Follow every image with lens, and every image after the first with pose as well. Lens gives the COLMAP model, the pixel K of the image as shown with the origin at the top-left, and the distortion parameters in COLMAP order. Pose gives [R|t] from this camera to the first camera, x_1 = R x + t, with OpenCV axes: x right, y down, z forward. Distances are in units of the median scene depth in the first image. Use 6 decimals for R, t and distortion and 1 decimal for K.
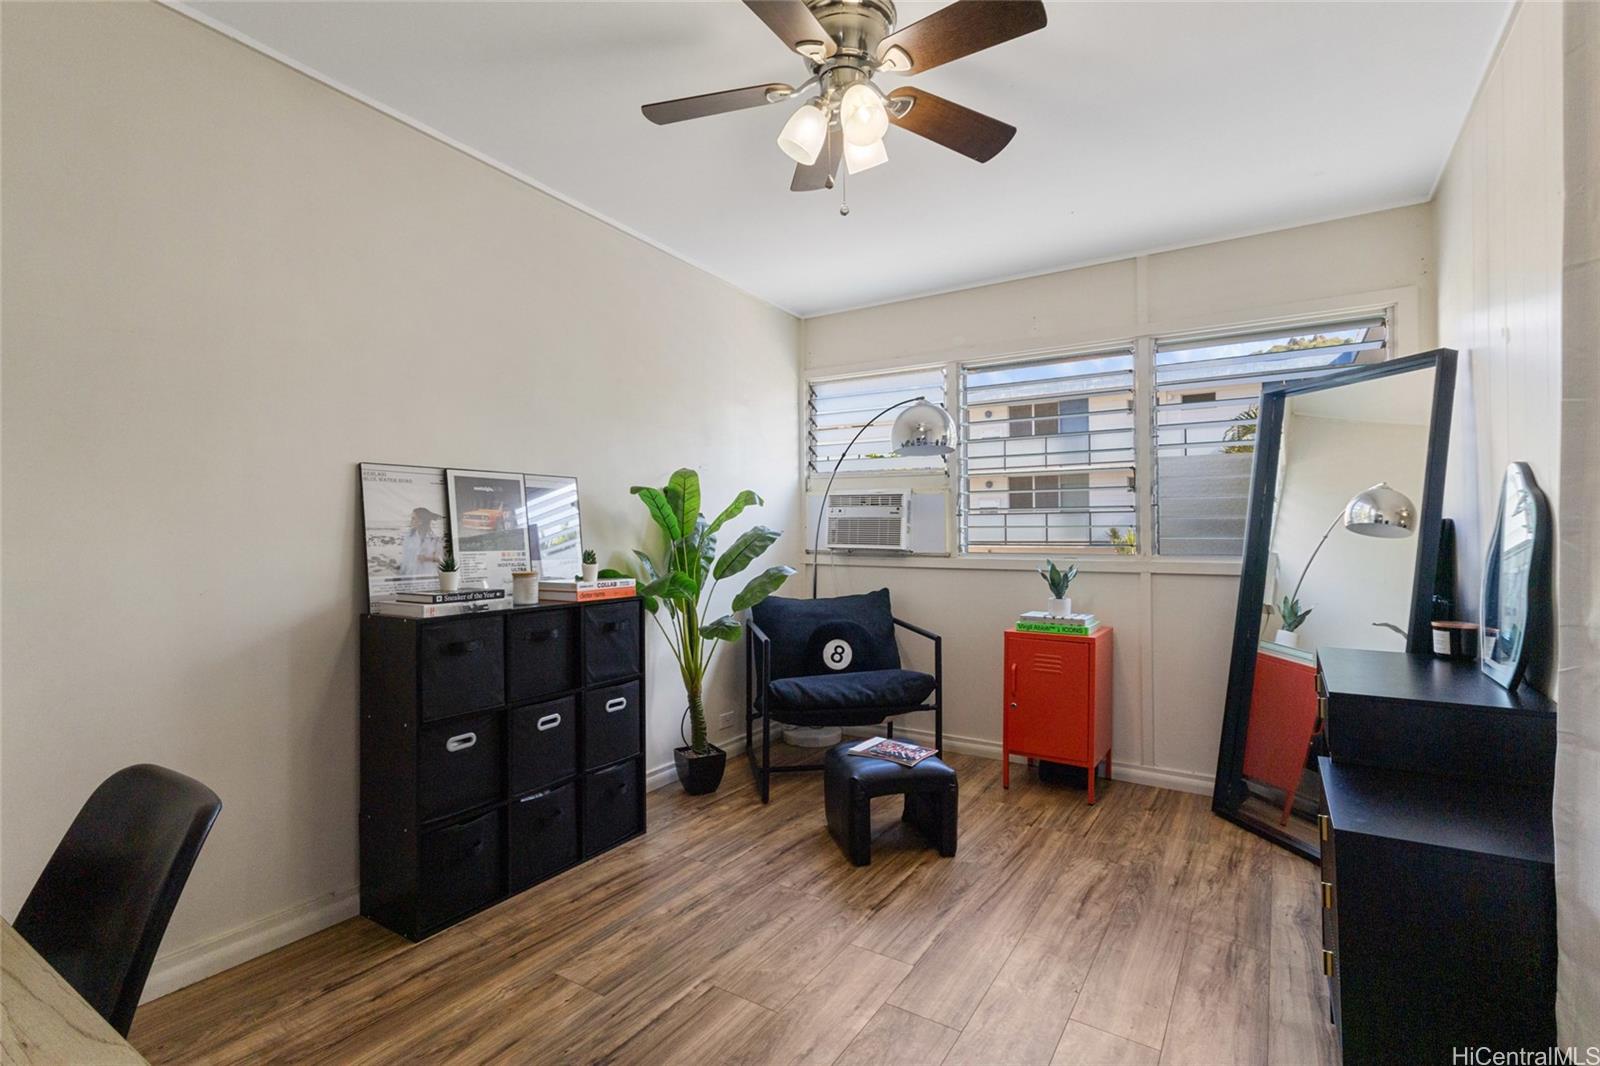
lens RADIAL K [[747.5, 0, 799.3], [0, 747.5, 523.1], [0, 0, 1]] dist [0.000815, 0.000808]
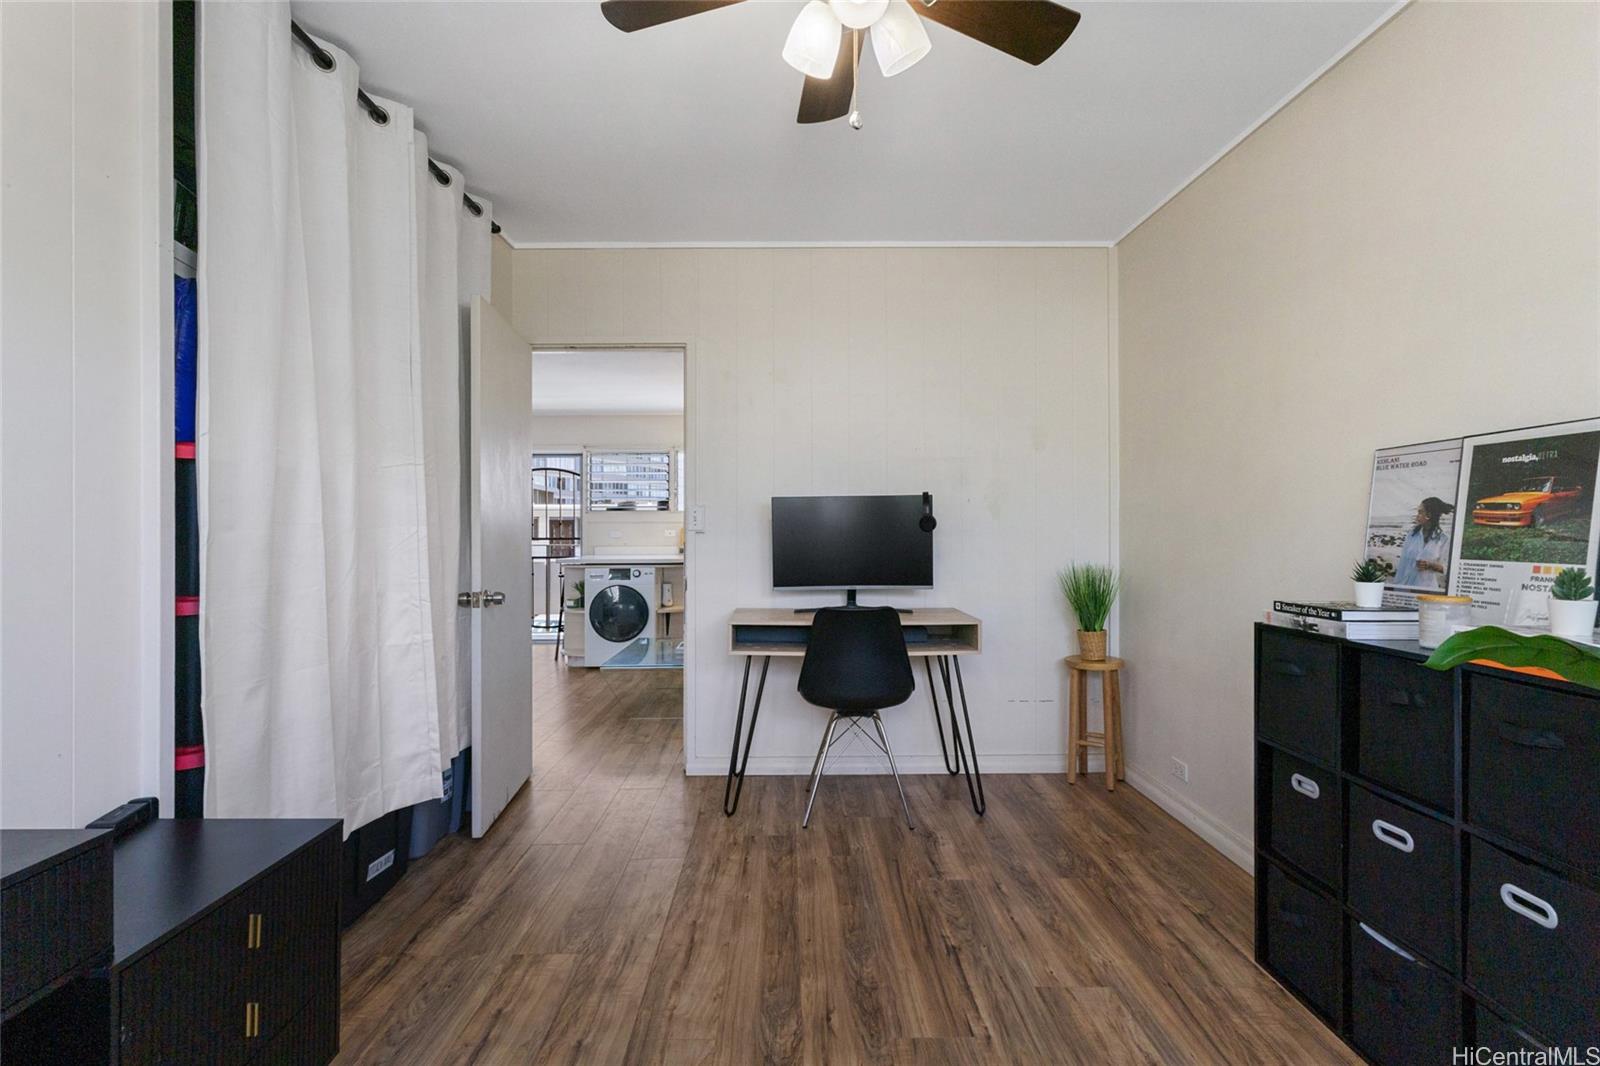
lens RADIAL K [[745.6, 0, 784.7], [0, 745.6, 534.6], [0, 0, 1]] dist [0.000767, 0.000089]
pose [[-0.845129, 0.006541, -0.534523, 0.328659], [0.011248, 0.999921, -0.005547, 0.010152], [0.534445, -0.010701, -0.845136, 0.976138]]
